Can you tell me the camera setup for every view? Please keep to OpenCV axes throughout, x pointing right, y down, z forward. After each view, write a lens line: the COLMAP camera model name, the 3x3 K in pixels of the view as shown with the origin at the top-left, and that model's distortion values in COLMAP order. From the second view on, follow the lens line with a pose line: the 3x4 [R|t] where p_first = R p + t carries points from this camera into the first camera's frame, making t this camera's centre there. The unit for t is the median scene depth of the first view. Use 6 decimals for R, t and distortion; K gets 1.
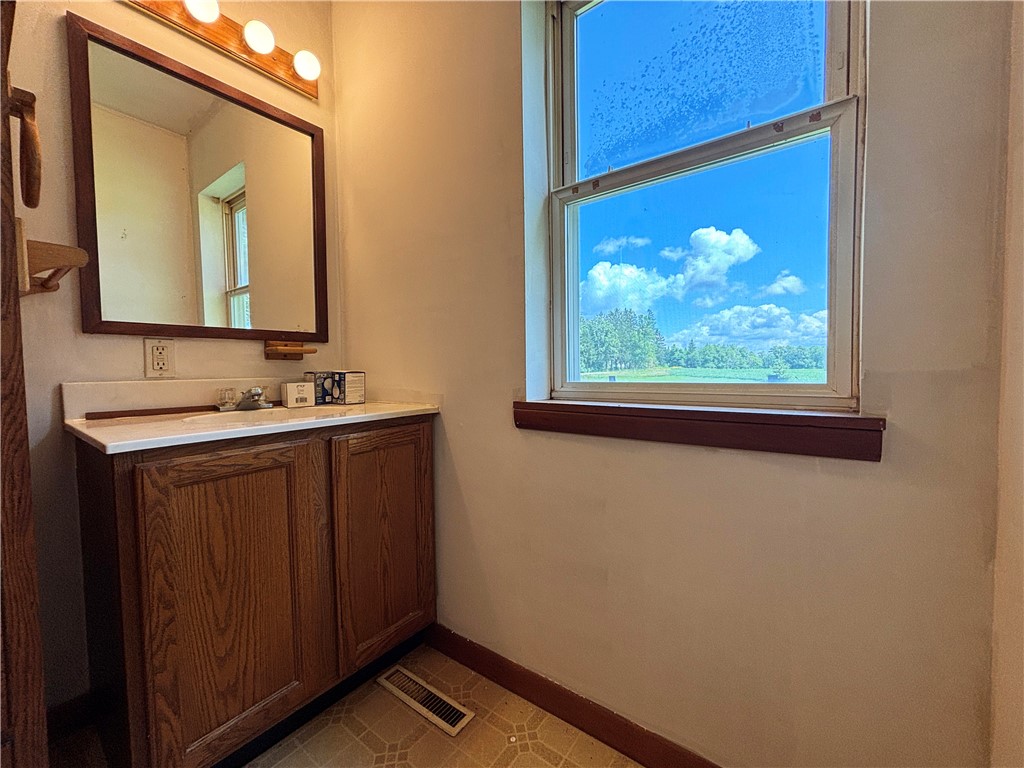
lens RADIAL K [[411.8, 0, 513.2], [0, 411.8, 383.8], [0, 0, 1]] dist [0.003774, -0.000517]
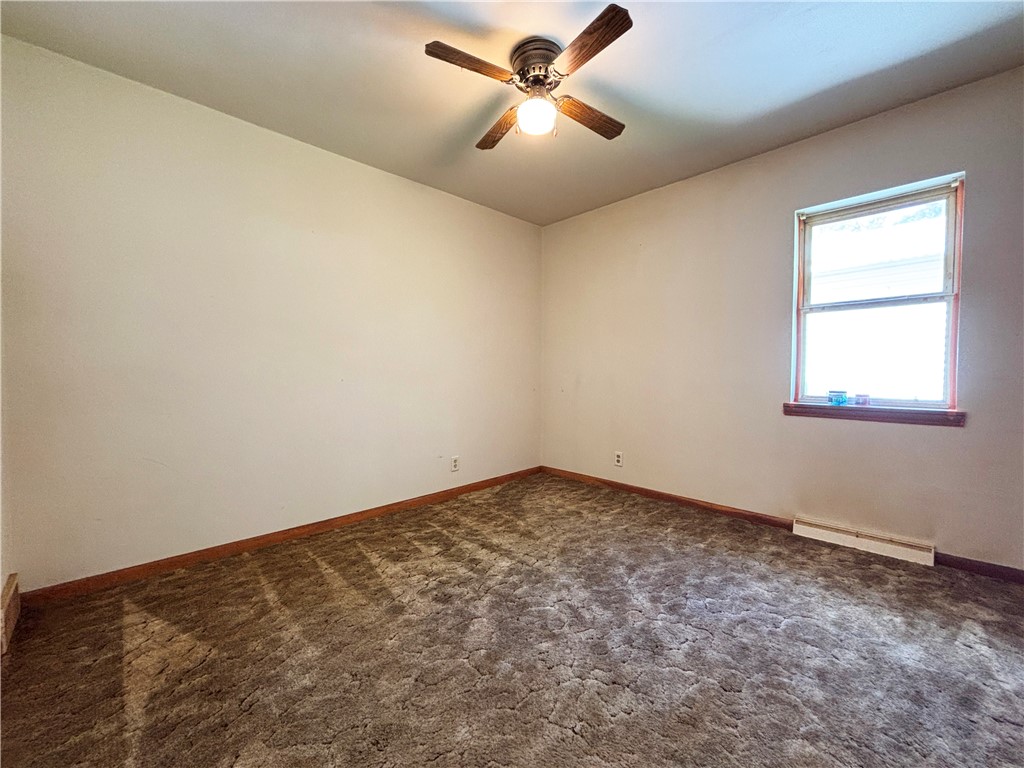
lens RADIAL K [[411.8, 0, 513.8], [0, 411.8, 377.5], [0, 0, 1]] dist [0.003774, -0.000517]
pose [[0.987765, 0.018715, -0.154820, -1.162299], [-0.021895, 0.999582, -0.018861, -0.028108], [0.154402, 0.022020, 0.987763, -1.529317]]
